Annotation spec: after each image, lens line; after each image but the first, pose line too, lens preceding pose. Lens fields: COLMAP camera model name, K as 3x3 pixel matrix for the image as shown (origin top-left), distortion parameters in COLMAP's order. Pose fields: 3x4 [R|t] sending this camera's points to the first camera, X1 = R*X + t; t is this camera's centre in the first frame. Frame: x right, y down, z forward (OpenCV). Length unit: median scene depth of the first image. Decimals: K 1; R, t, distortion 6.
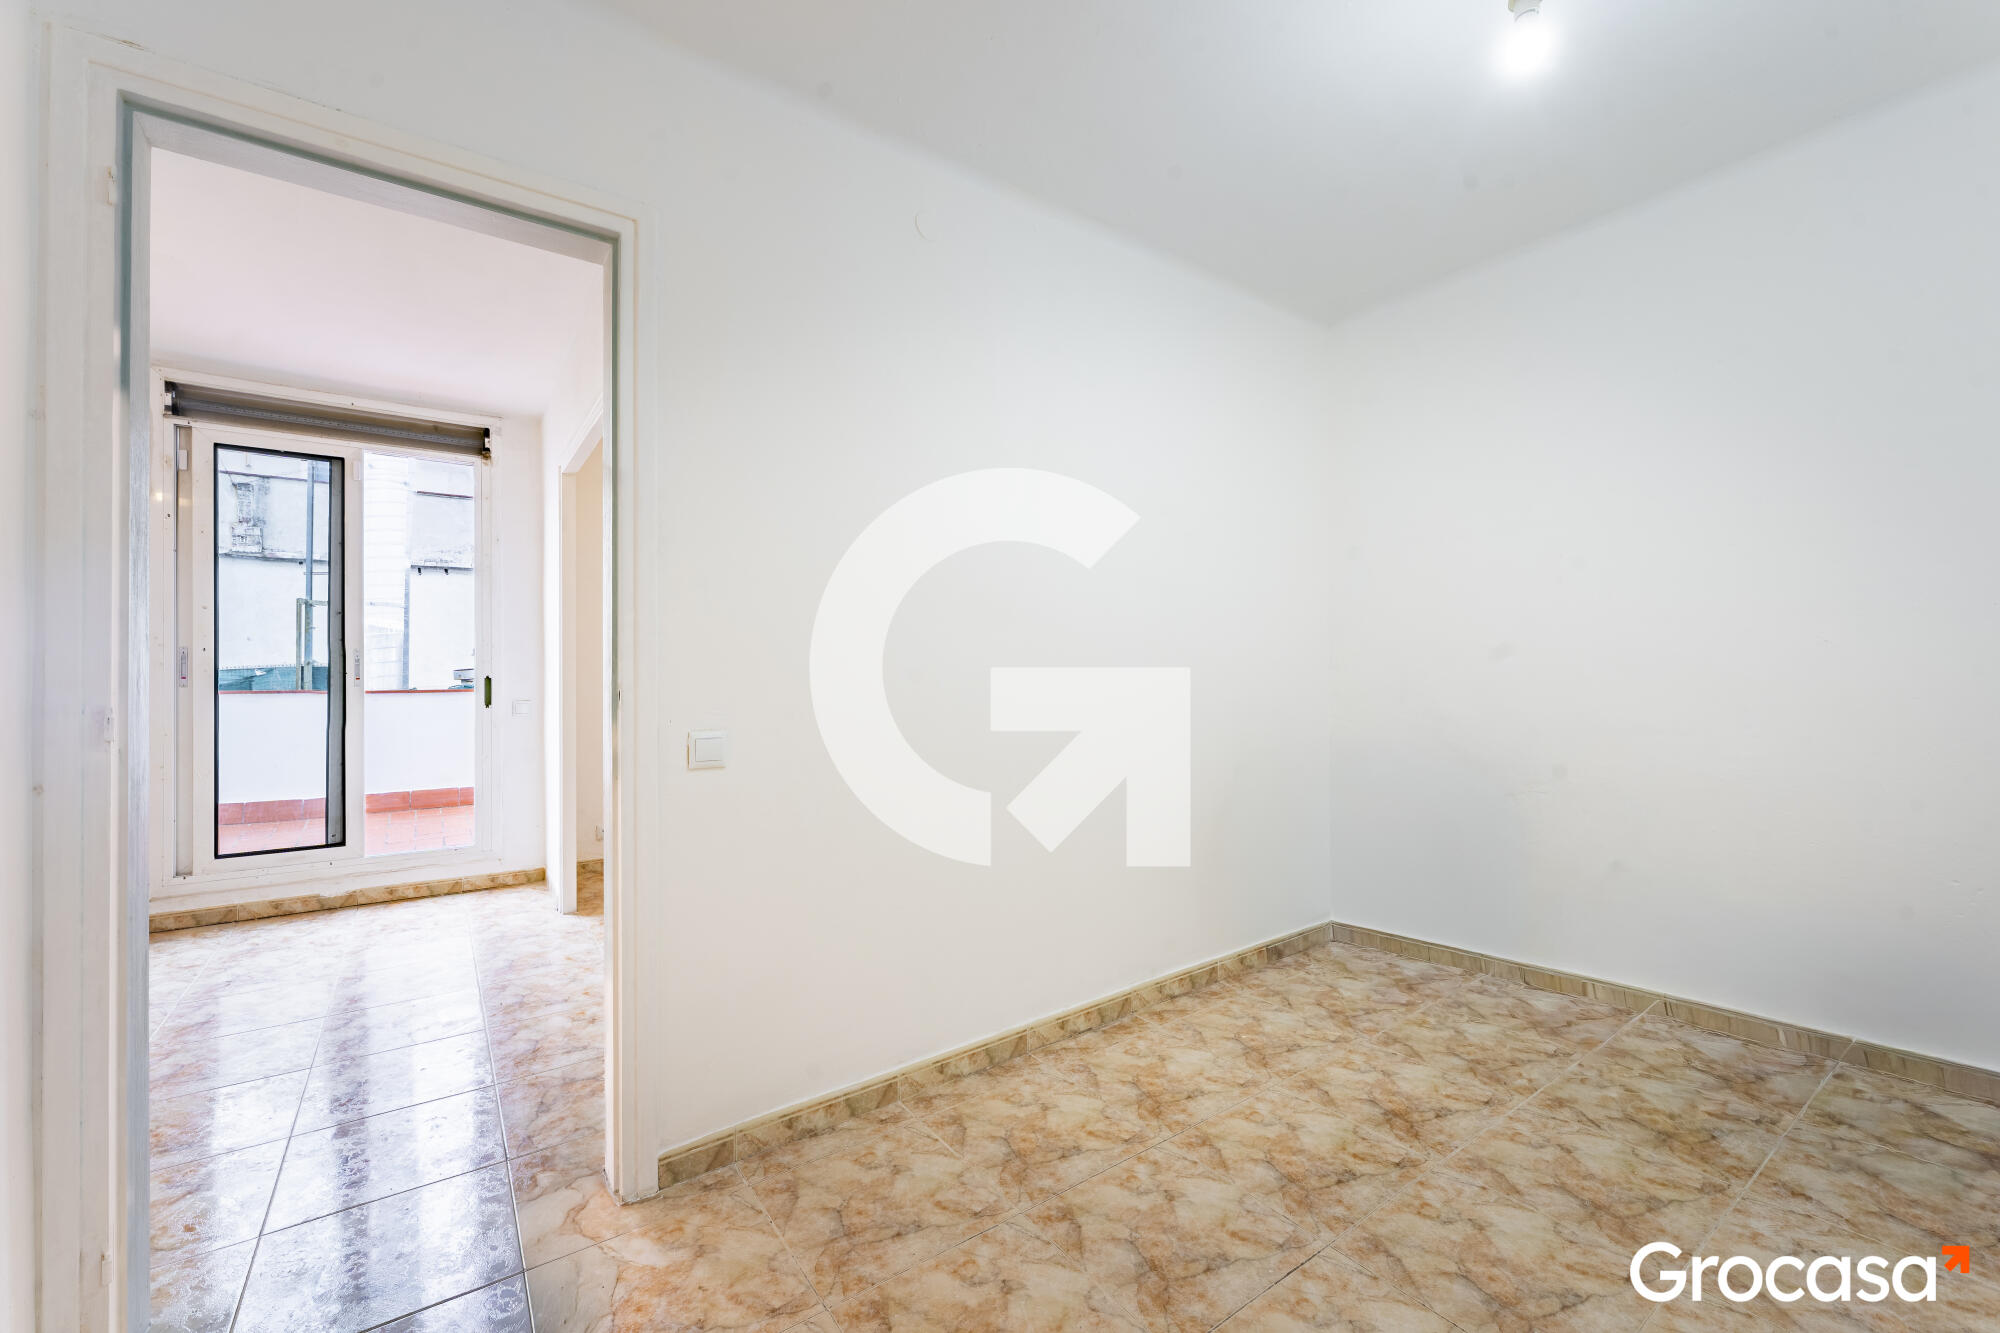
lens RADIAL K [[800.1, 0, 1000.6], [0, 800.1, 665.6], [0, 0, 1]] dist [-0.004063, -0.000180]
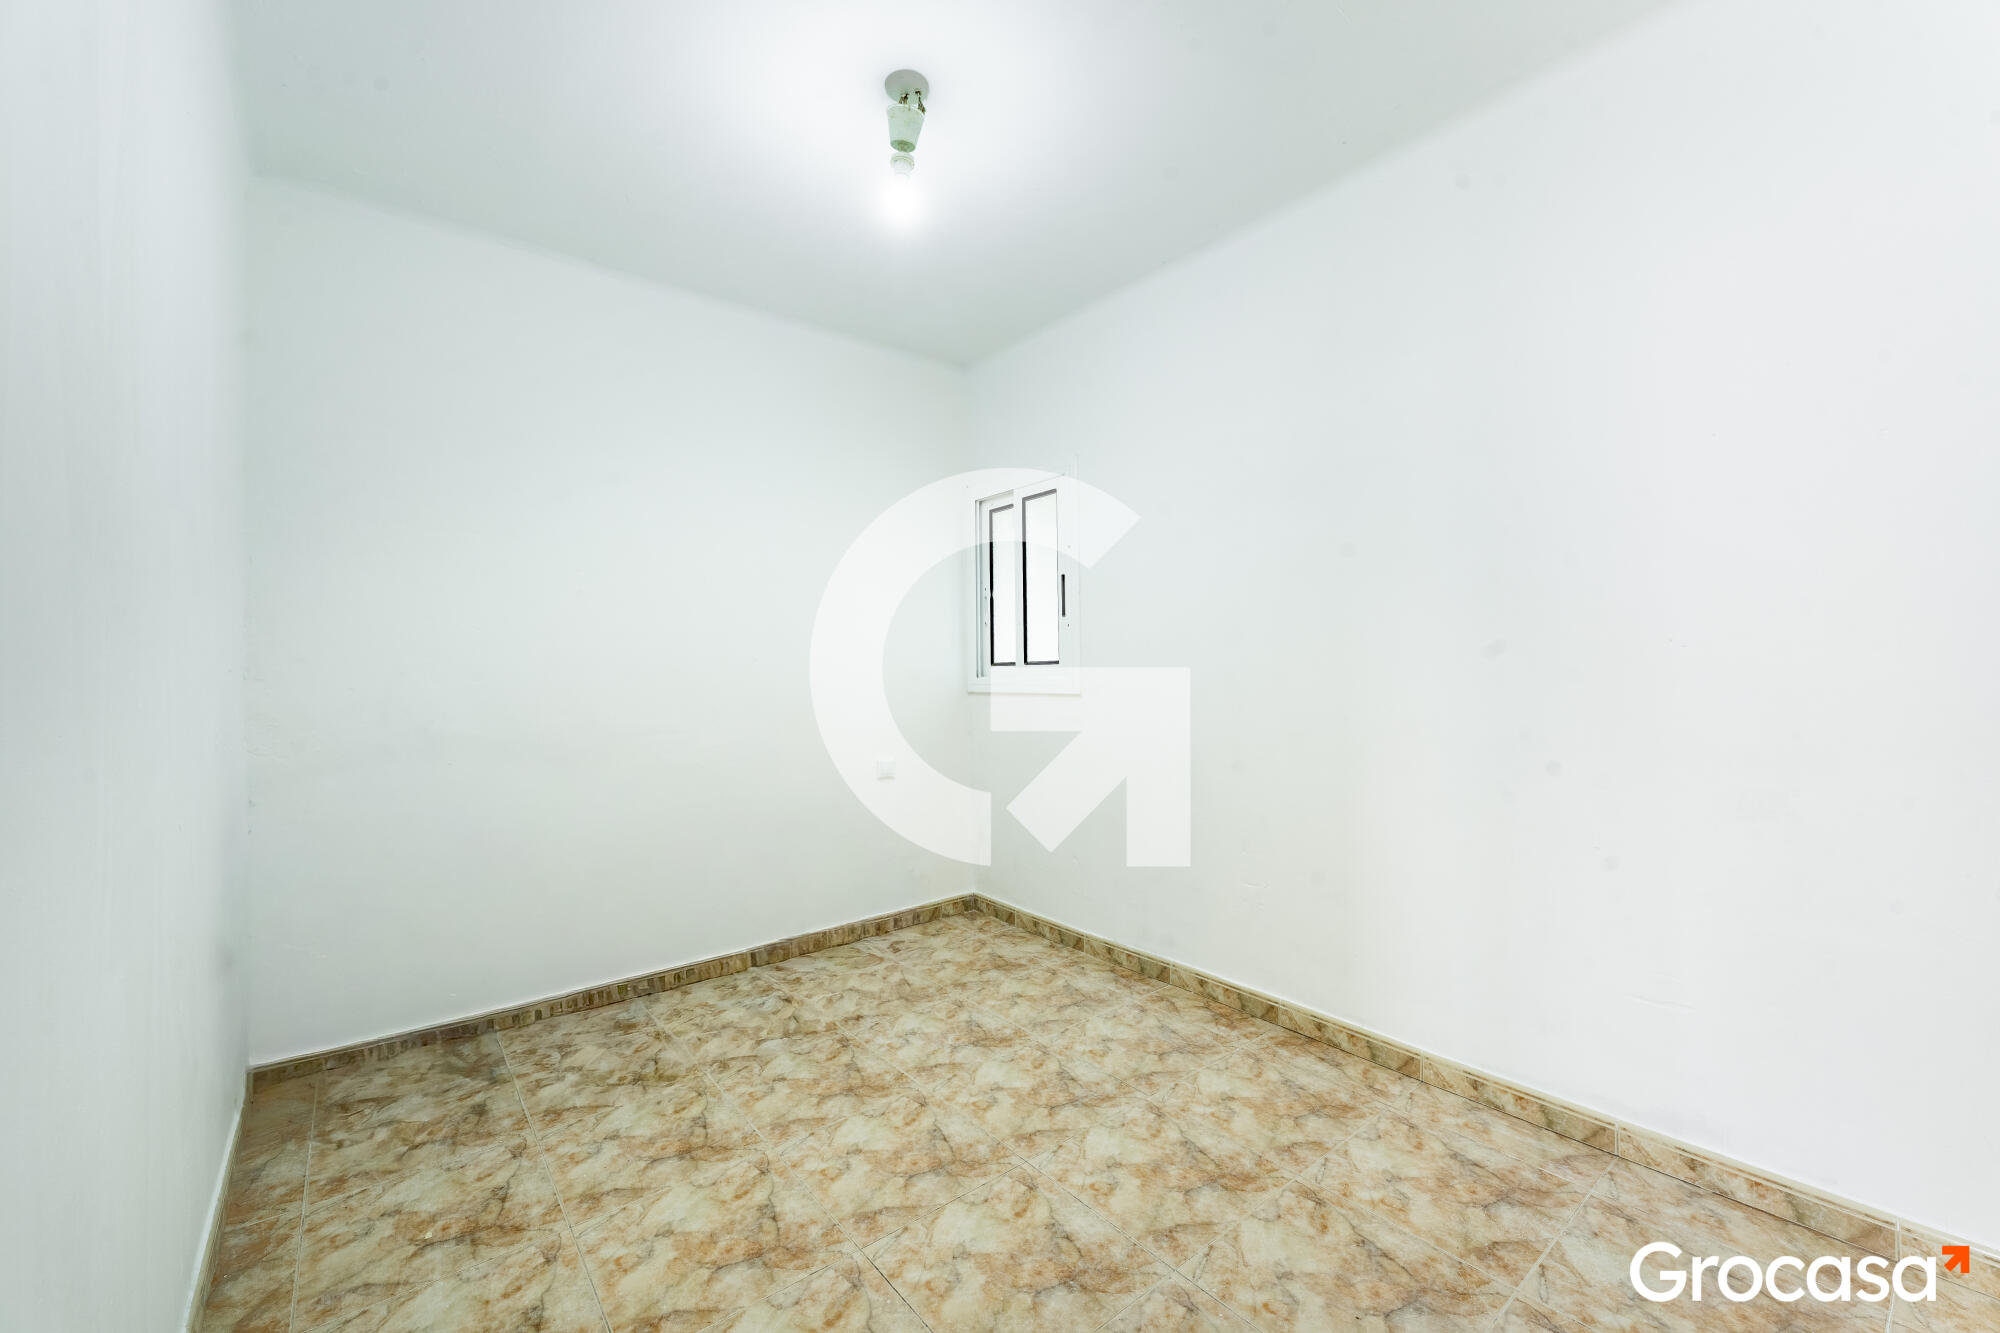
lens RADIAL K [[800.1, 0, 993.9], [0, 800.1, 646.0], [0, 0, 1]] dist [-0.004063, -0.000180]
pose [[-0.057084, 0.039137, 0.997602, -0.492361], [0.009067, 0.999210, -0.038681, 0.005123], [-0.998328, 0.006838, -0.057394, 0.688303]]
